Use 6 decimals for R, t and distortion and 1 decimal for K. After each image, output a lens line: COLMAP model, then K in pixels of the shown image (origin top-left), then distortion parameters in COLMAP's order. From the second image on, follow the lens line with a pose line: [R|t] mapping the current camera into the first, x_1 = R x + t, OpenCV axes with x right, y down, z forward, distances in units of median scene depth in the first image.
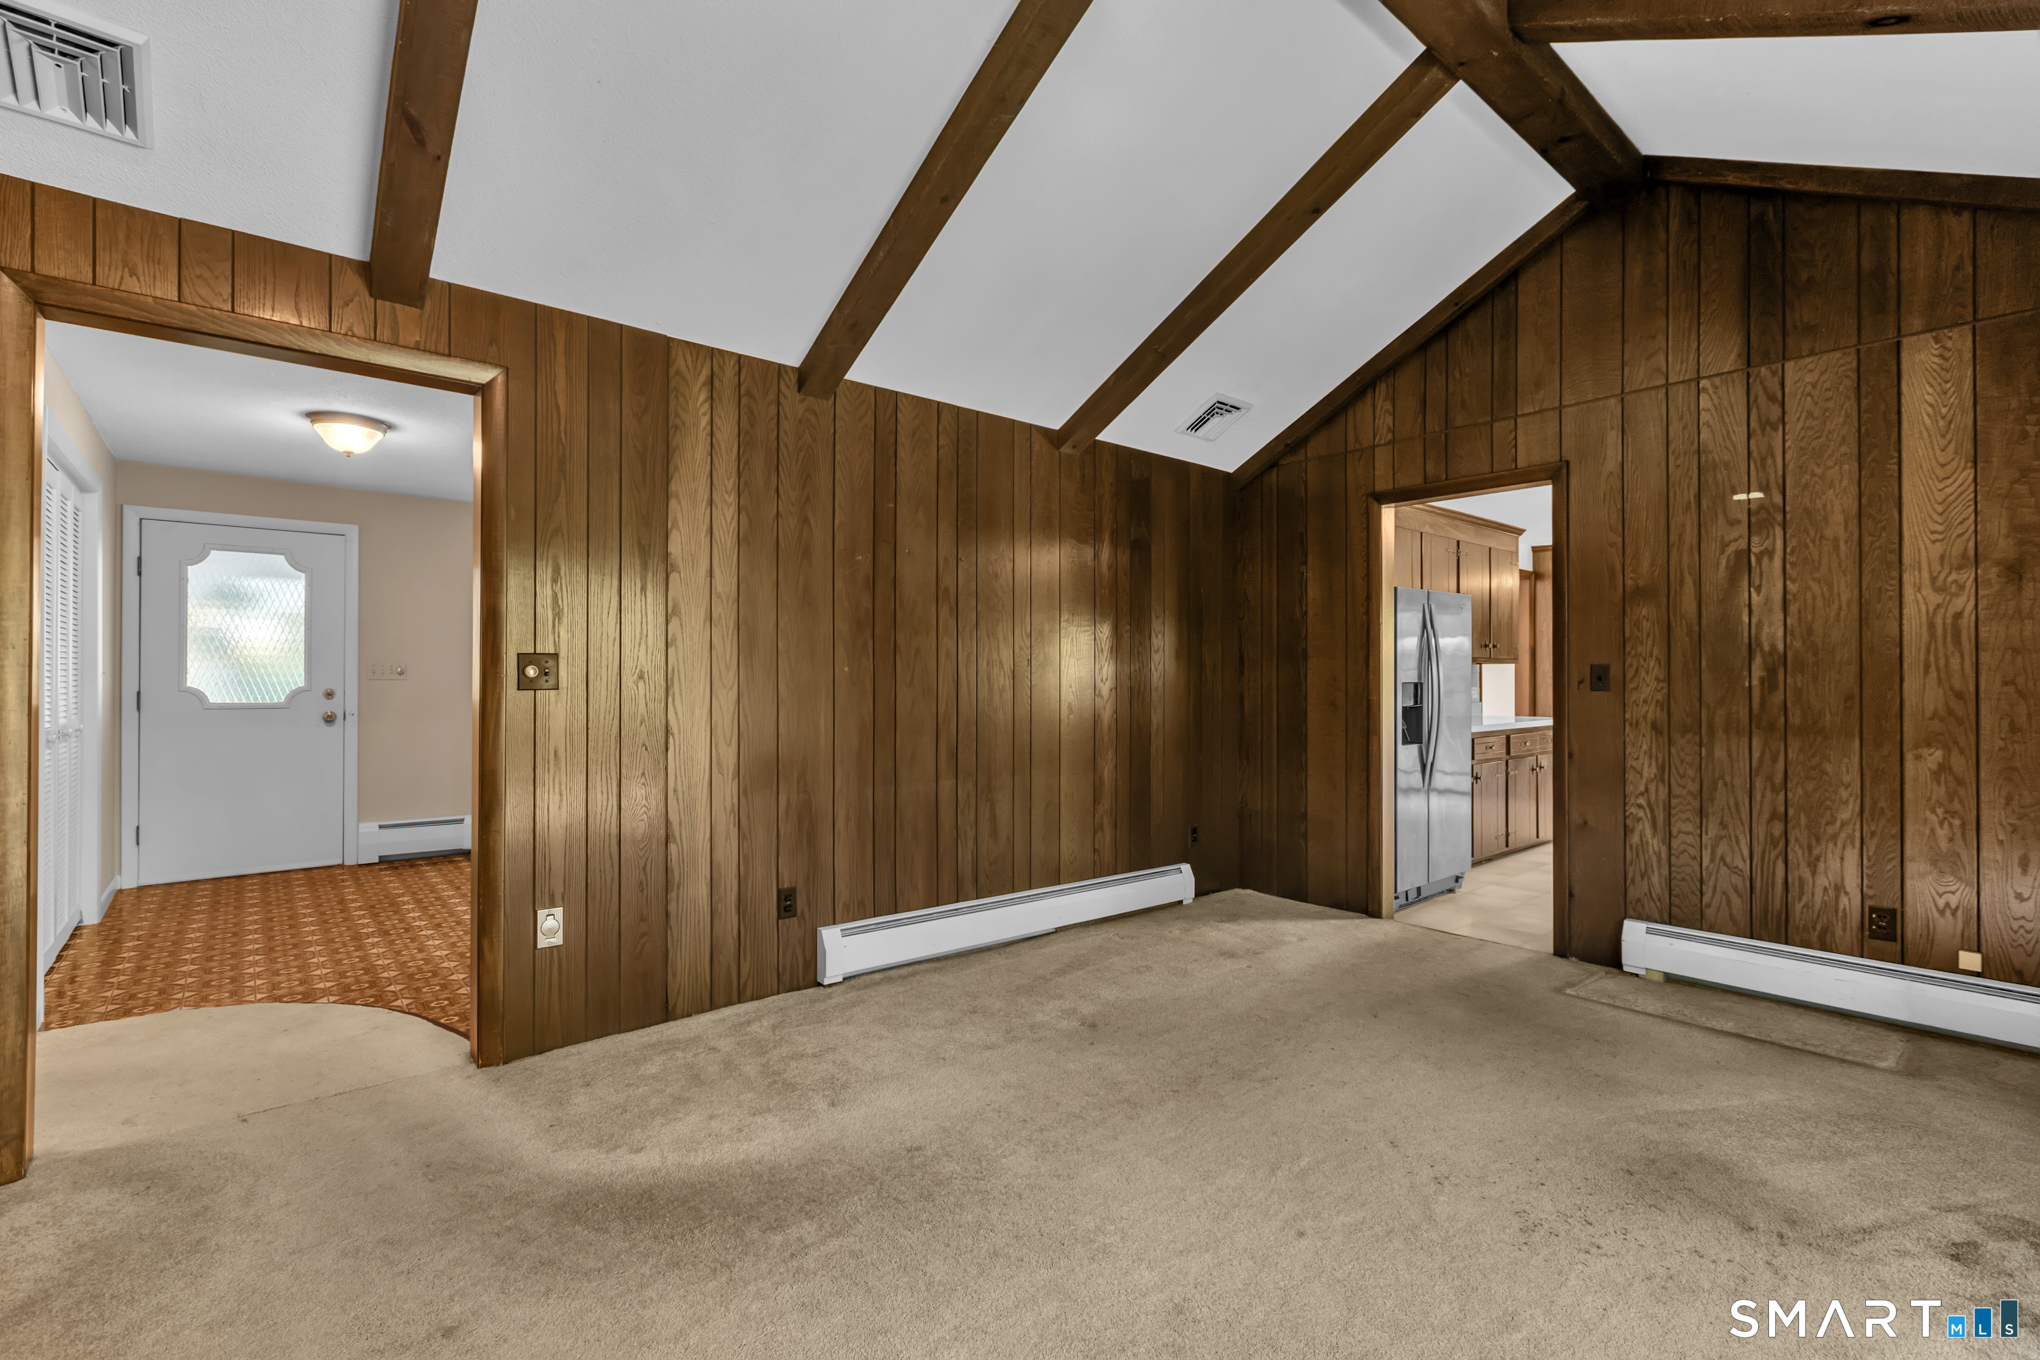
lens RADIAL K [[914.1, 0, 1018.6], [0, 914.1, 675.7], [0, 0, 1]] dist [0.000299, -0.000143]
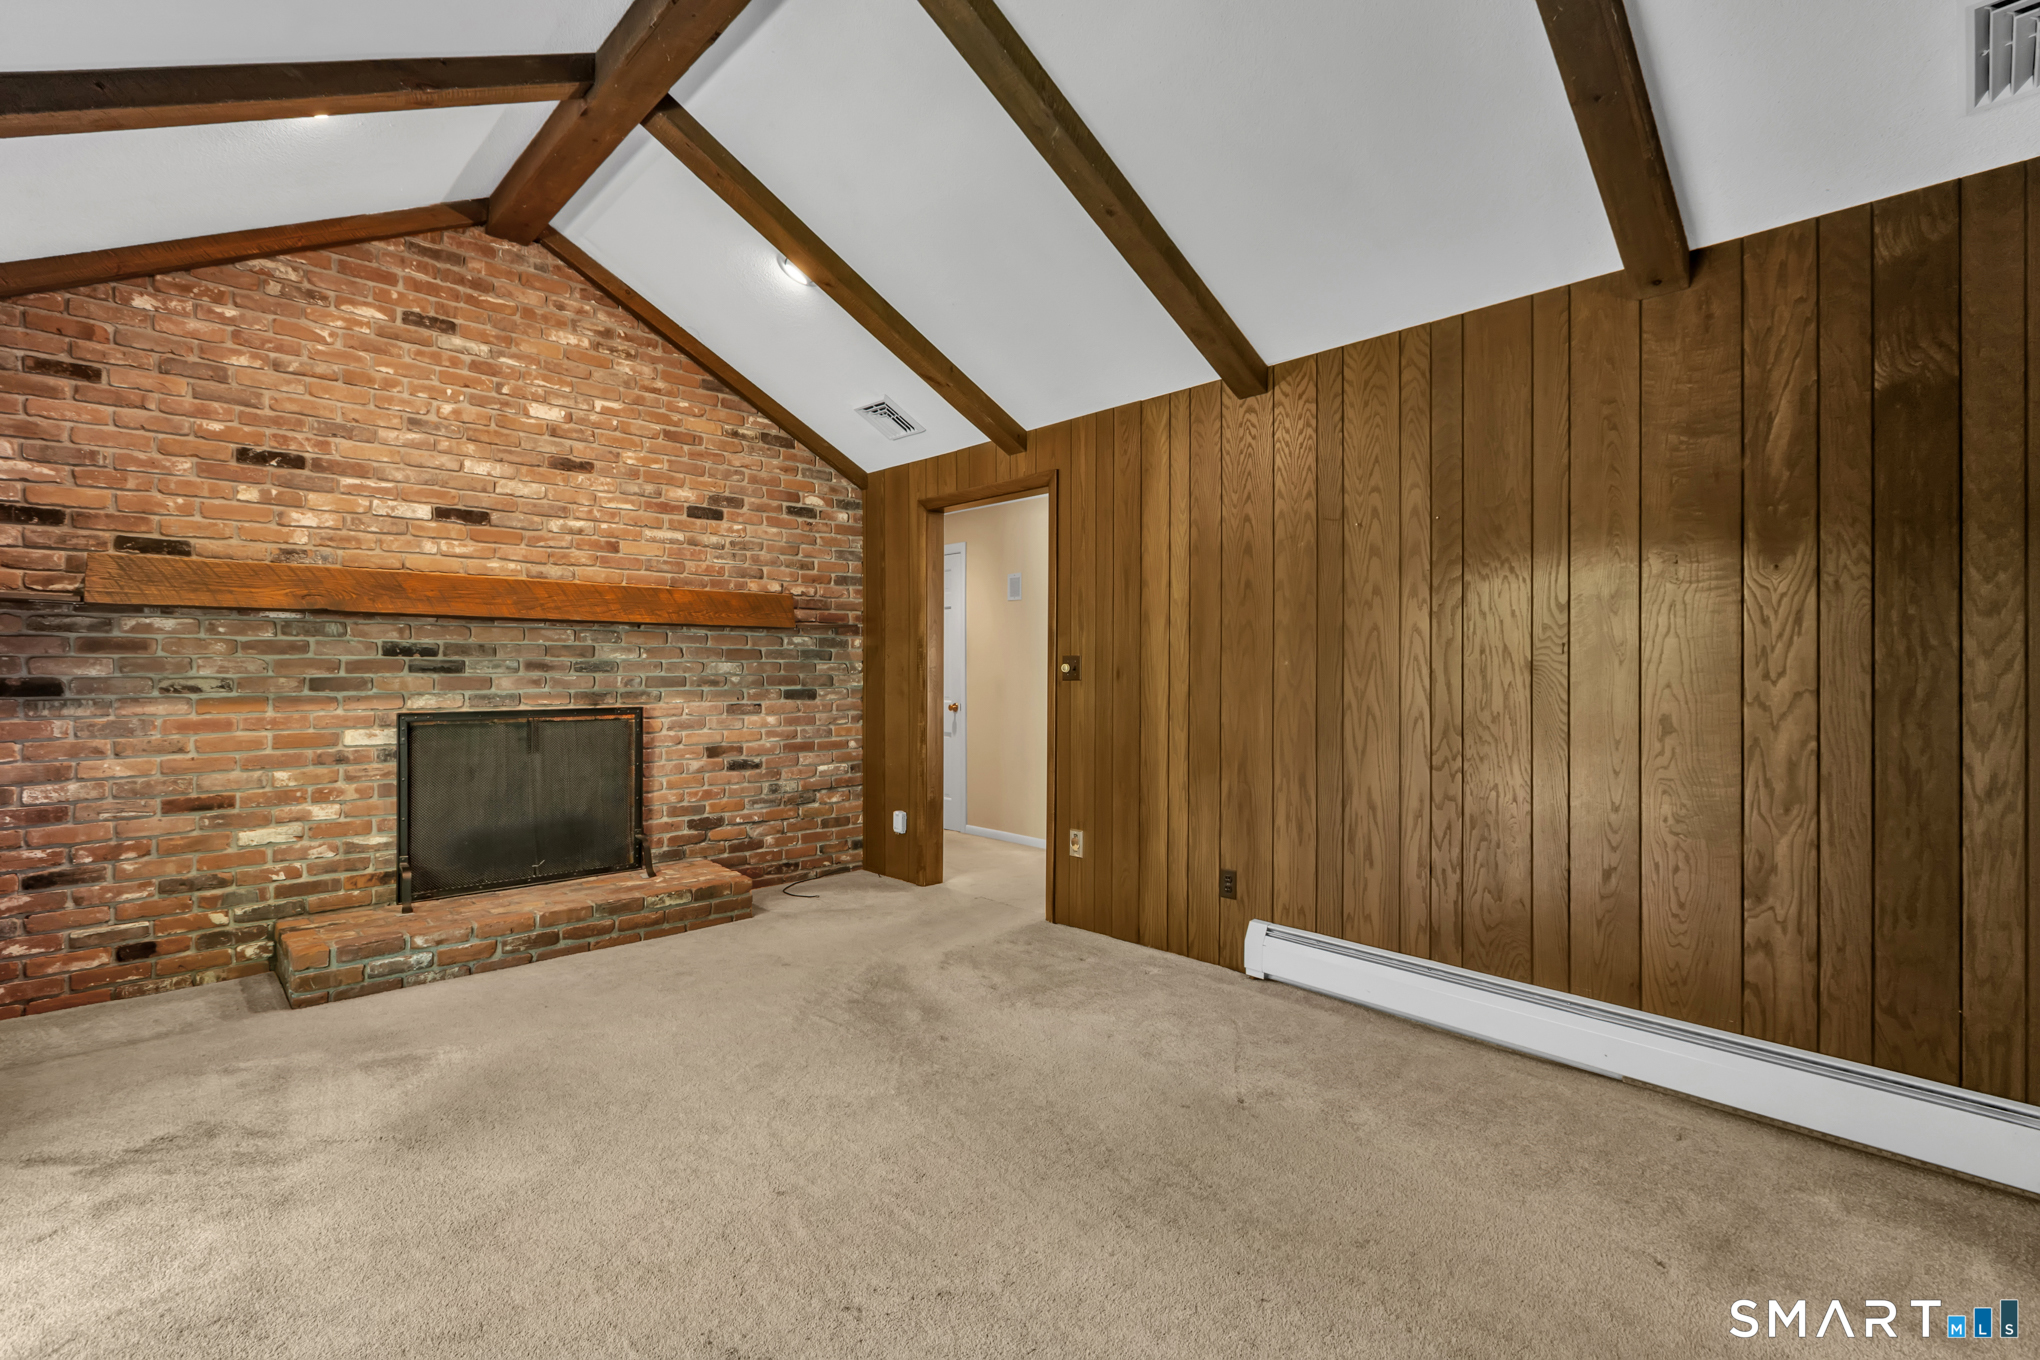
lens RADIAL K [[926.6, 0, 1014.7], [0, 926.6, 672.0], [0, 0, 1]] dist [0.002588, 0.000579]
pose [[0.055898, 0.000830, -0.998436, 0.808555], [0.005688, 0.999983, 0.001150, -0.000500], [0.998420, -0.005743, 0.055892, 0.694001]]
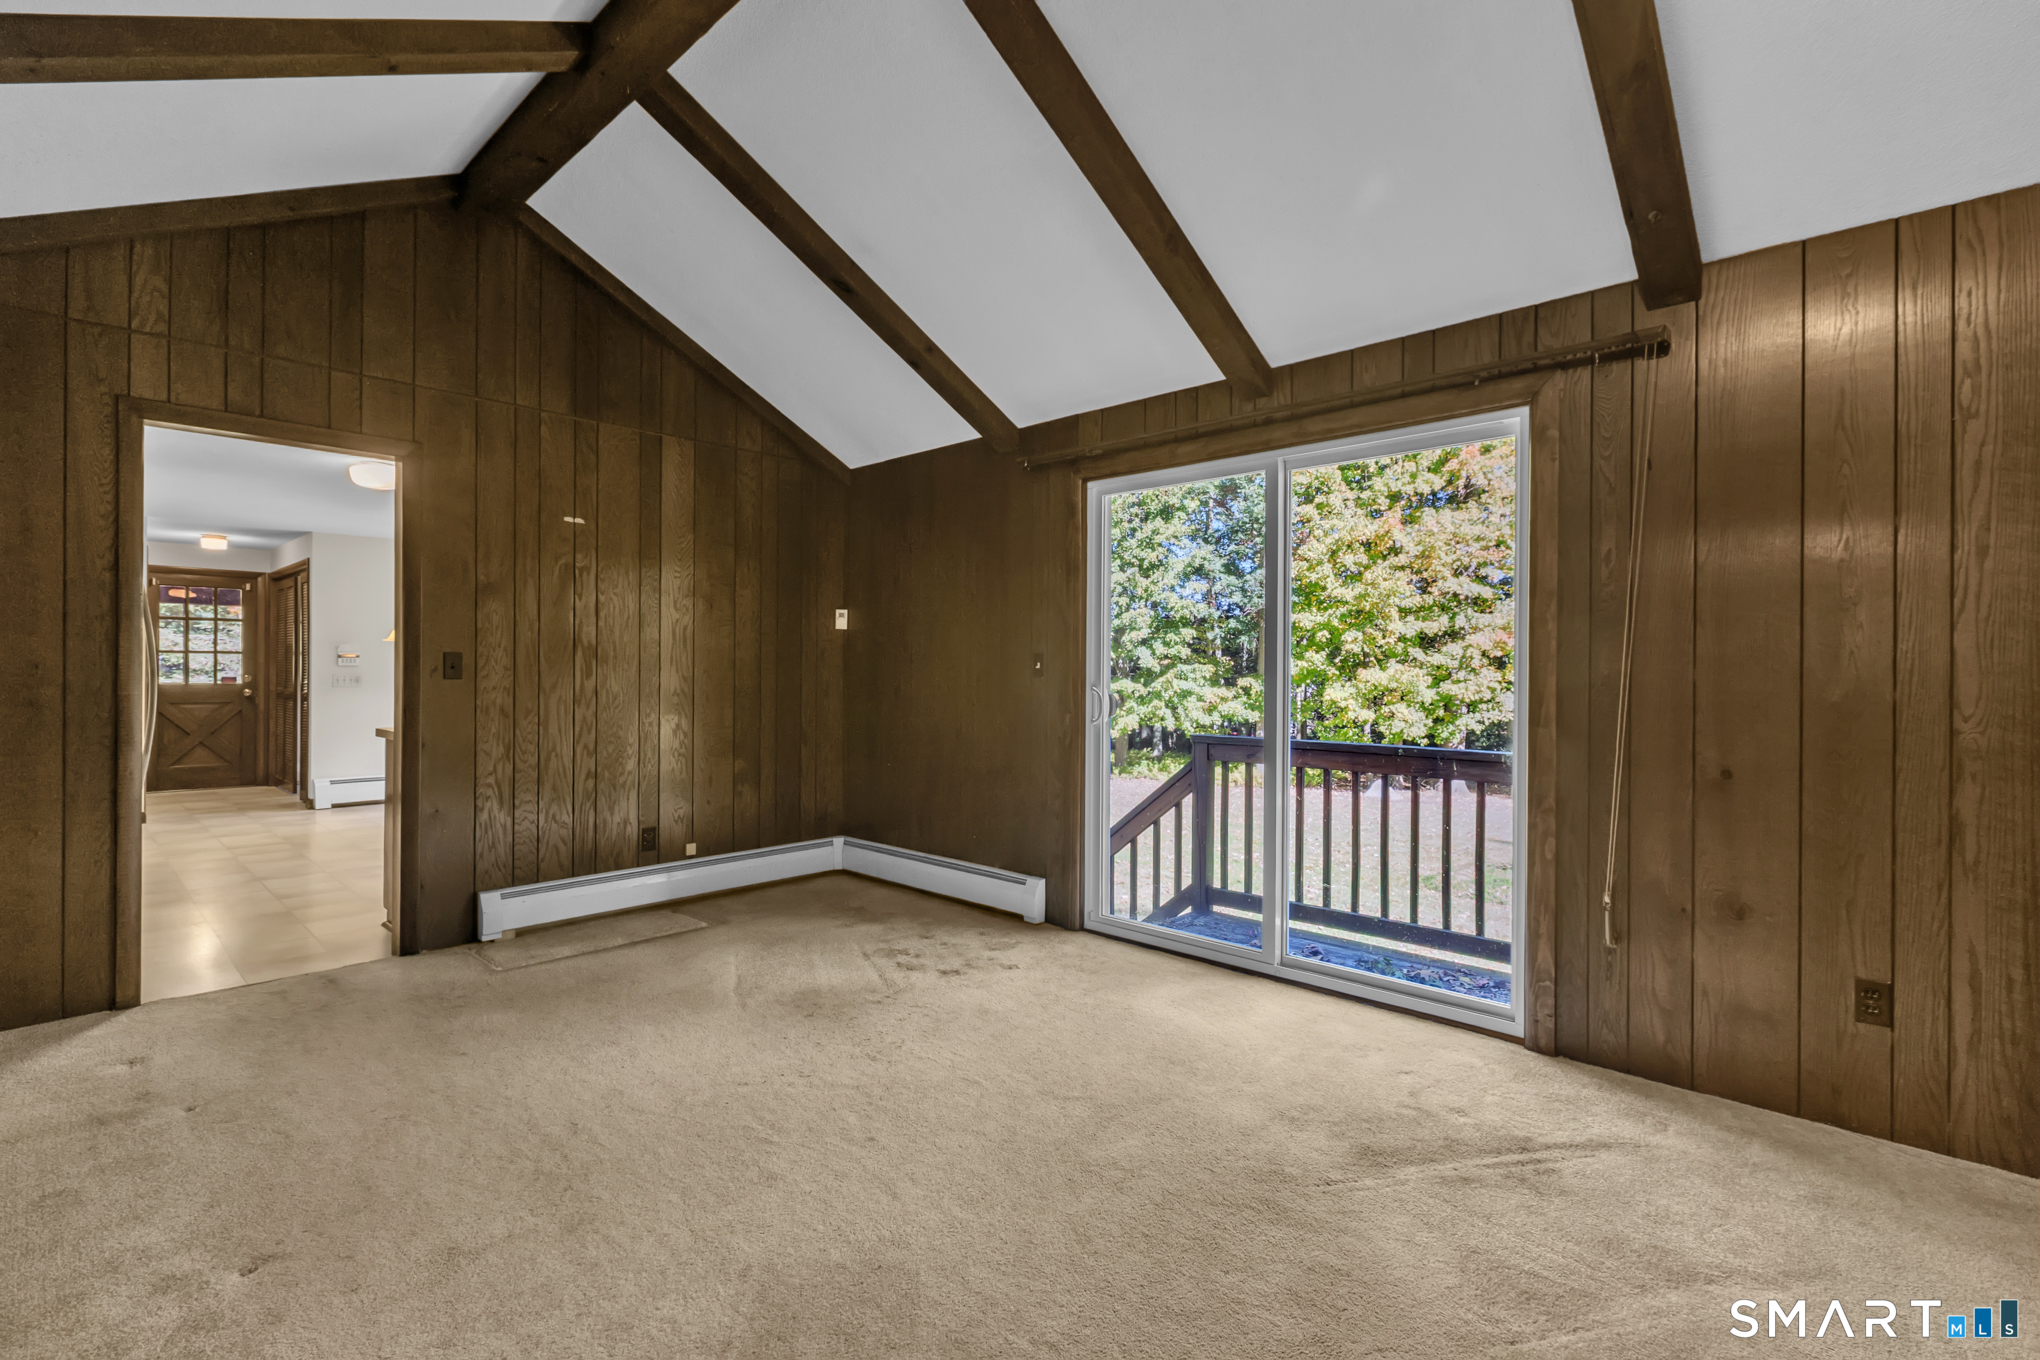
lens RADIAL K [[926.6, 0, 1014.7], [0, 926.6, 672.0], [0, 0, 1]] dist [0.002588, 0.000579]
pose [[-0.105735, -0.003736, 0.994387, -0.517422], [-0.011121, 0.999935, 0.002575, -0.001096], [-0.994332, -0.010787, -0.105770, 0.541191]]
